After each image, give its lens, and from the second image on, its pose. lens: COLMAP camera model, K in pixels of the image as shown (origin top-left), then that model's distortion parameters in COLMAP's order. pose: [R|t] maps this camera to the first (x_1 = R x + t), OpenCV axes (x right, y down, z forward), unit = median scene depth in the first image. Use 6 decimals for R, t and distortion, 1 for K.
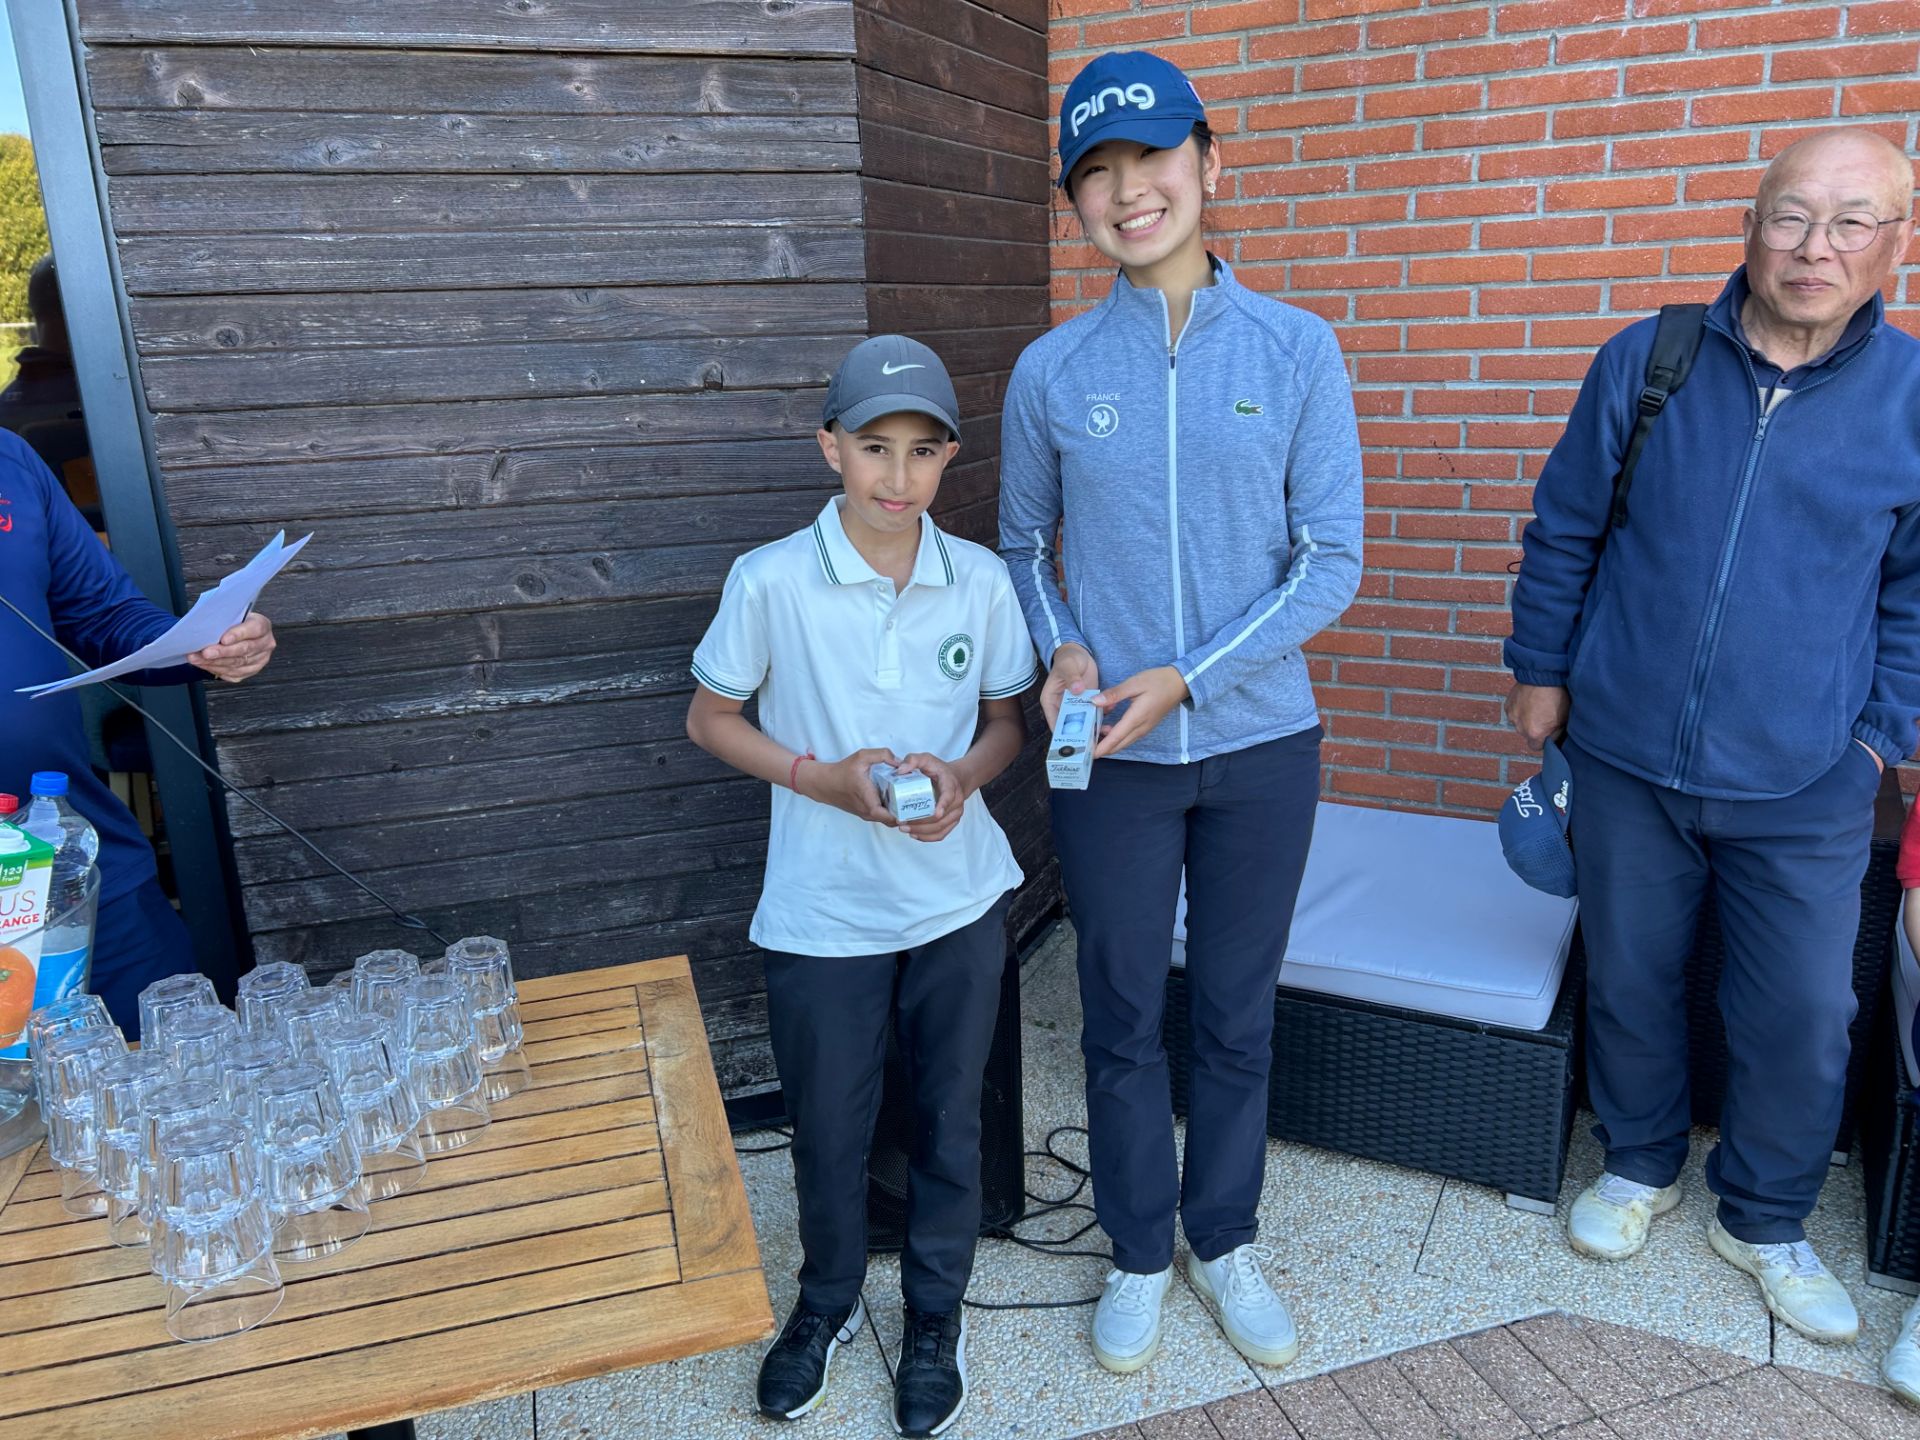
lens RADIAL K [[1451.1, 0, 970.6], [0, 1451.1, 710.1], [0, 0, 1]] dist [0.021983, -0.007884]
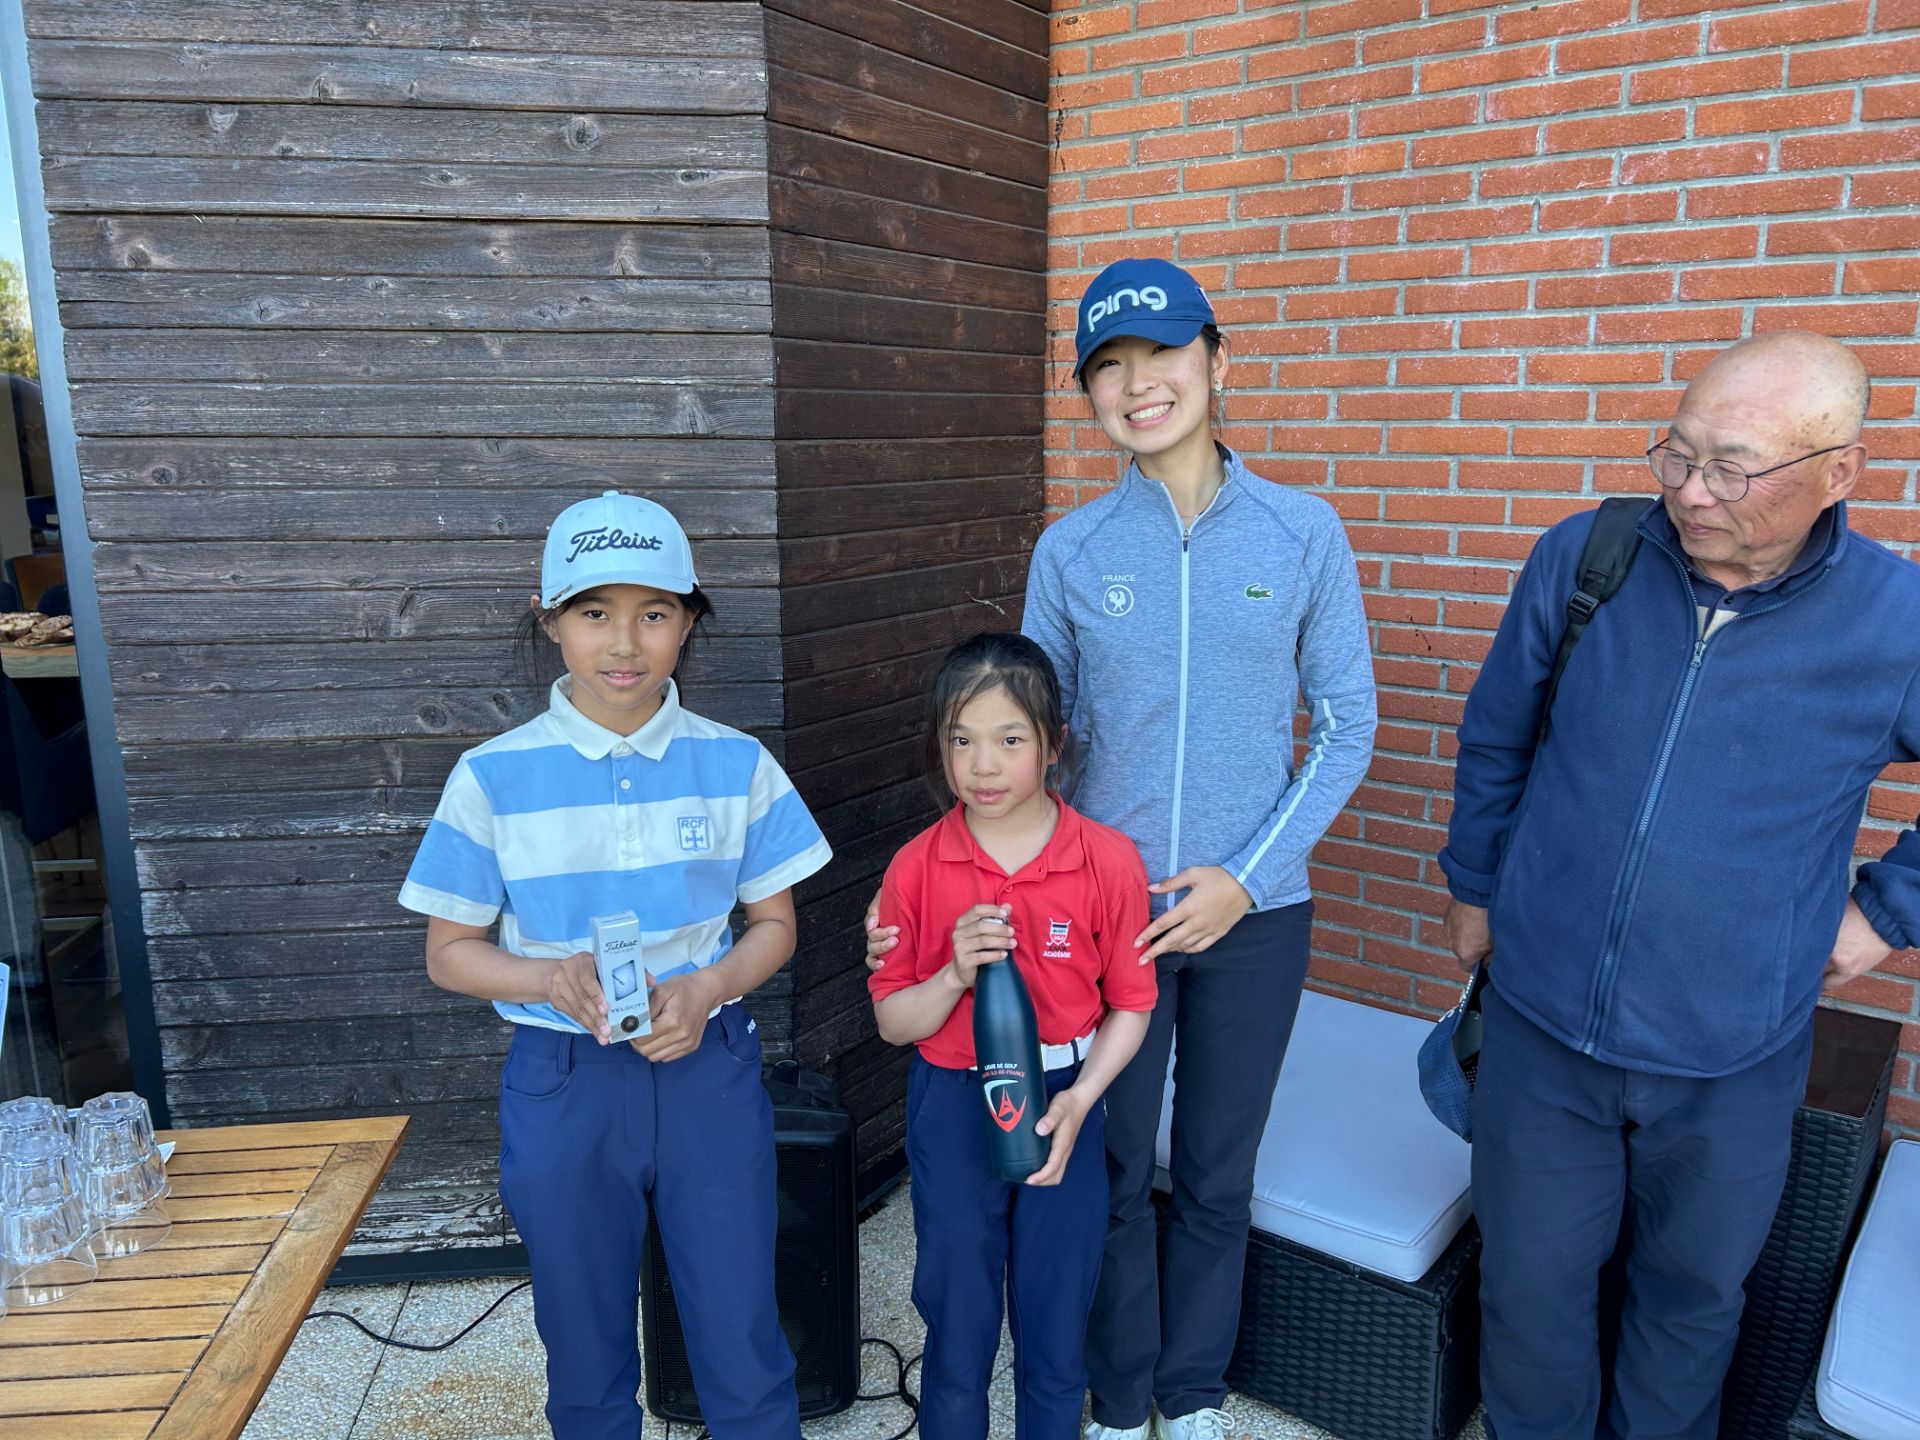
lens RADIAL K [[1449.6, 0, 971.6], [0, 1449.6, 719.6], [0, 0, 1]] dist [0.030602, -0.021307]
pose [[0.983157, 0.068687, -0.169365, 0.251159], [-0.077844, 0.995808, -0.048026, -0.063763], [0.165356, 0.060402, 0.984383, 0.041970]]
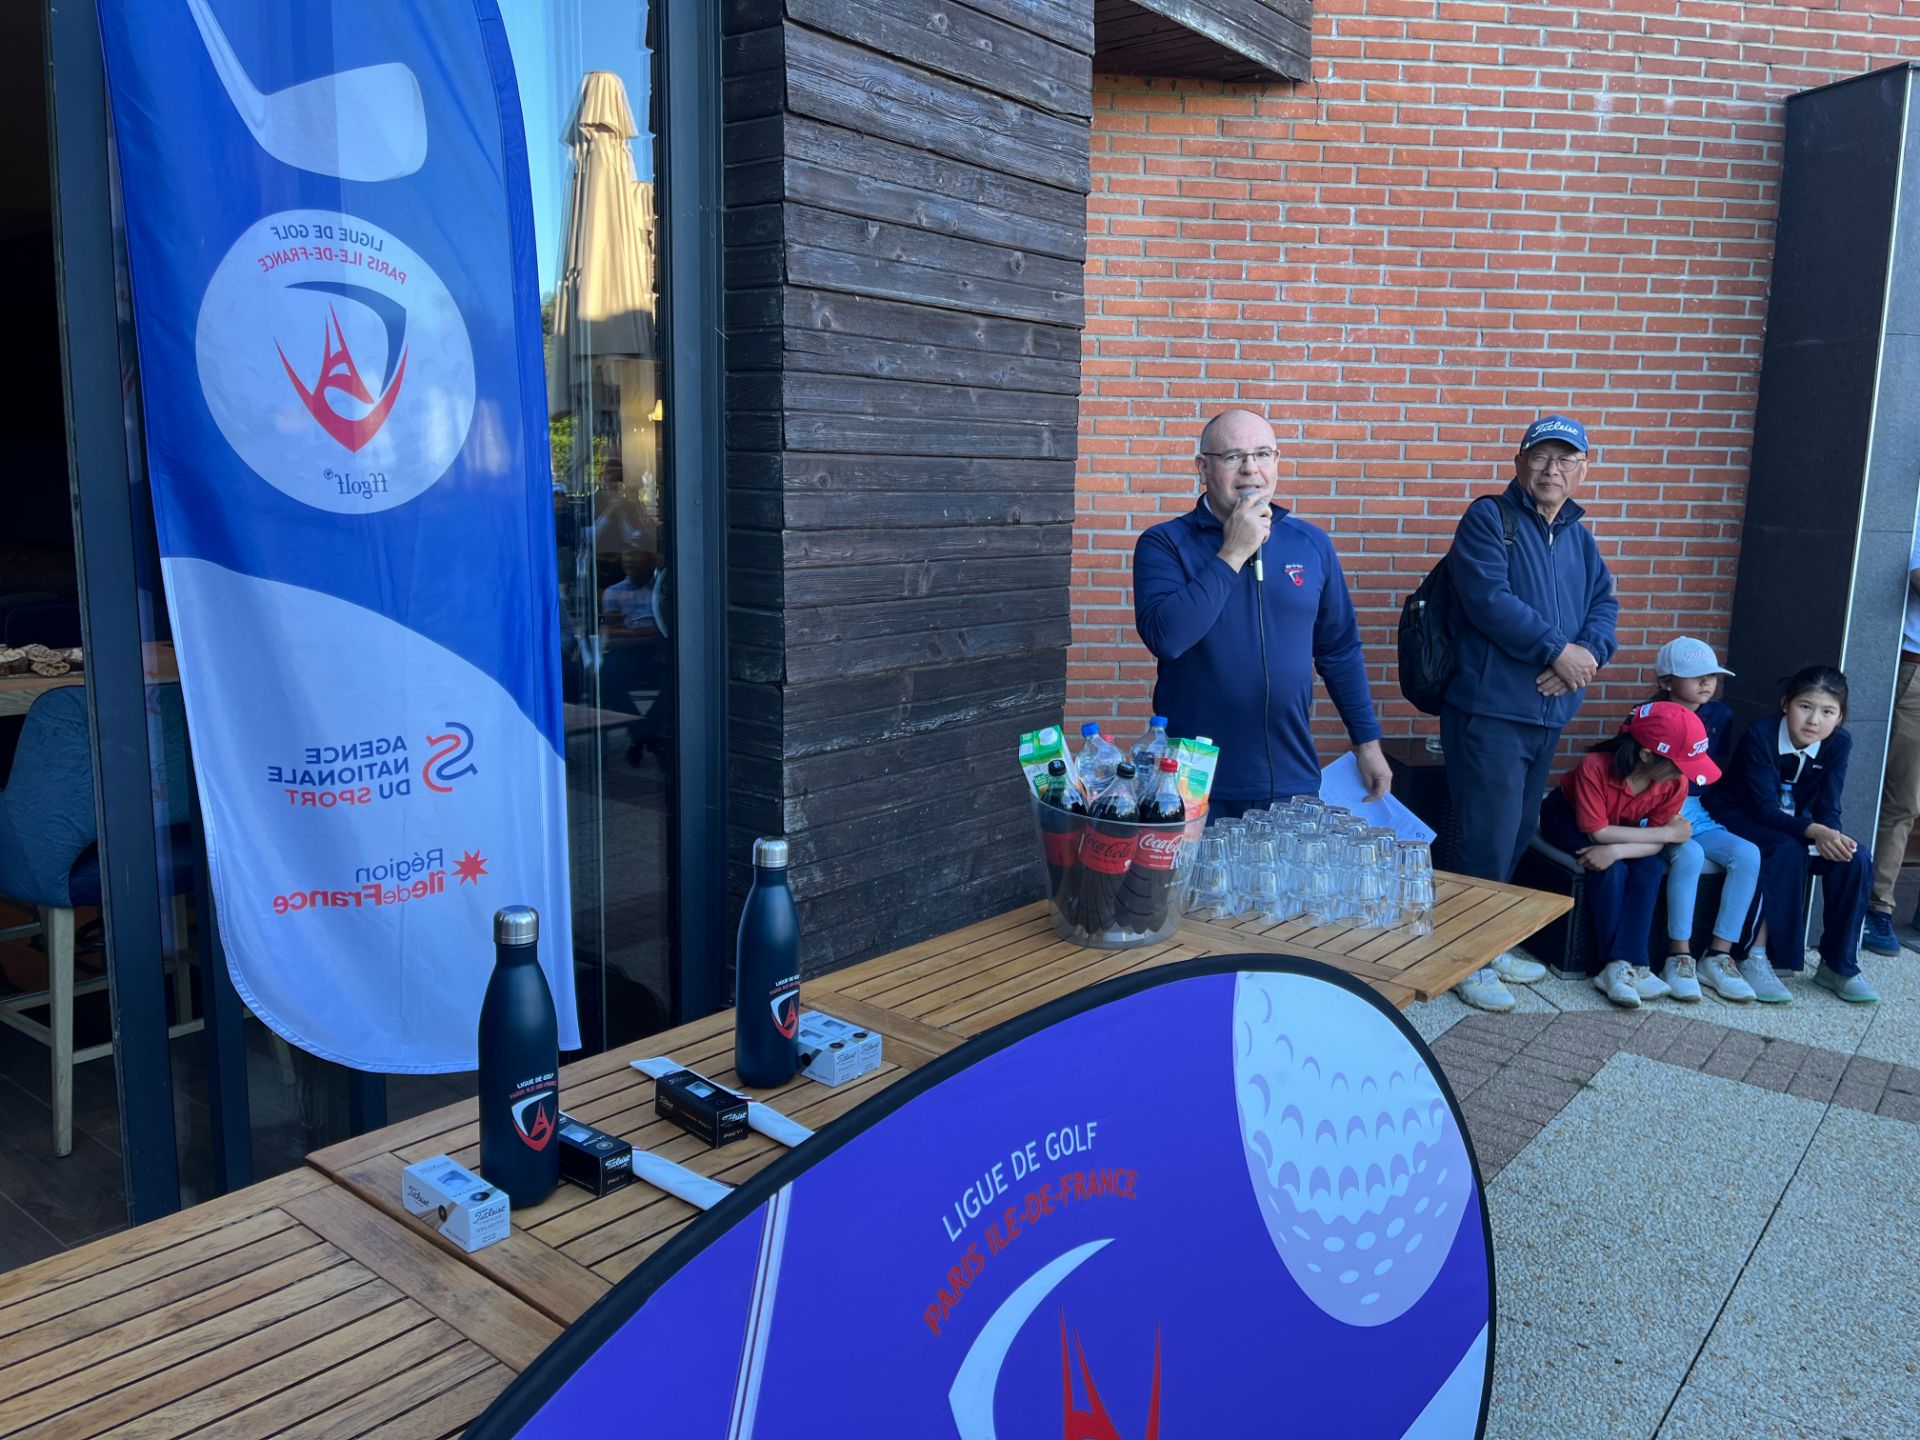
lens RADIAL K [[1457.5, 0, 960.0], [0, 1457.5, 720.0], [0, 0, 1]] dist [0.067184, -0.091406]
pose [[0.827915, -0.046770, 0.558900, -1.121236], [0.099875, 0.992884, -0.064861, 0.085593], [-0.551889, 0.109519, 0.826695, -0.244143]]
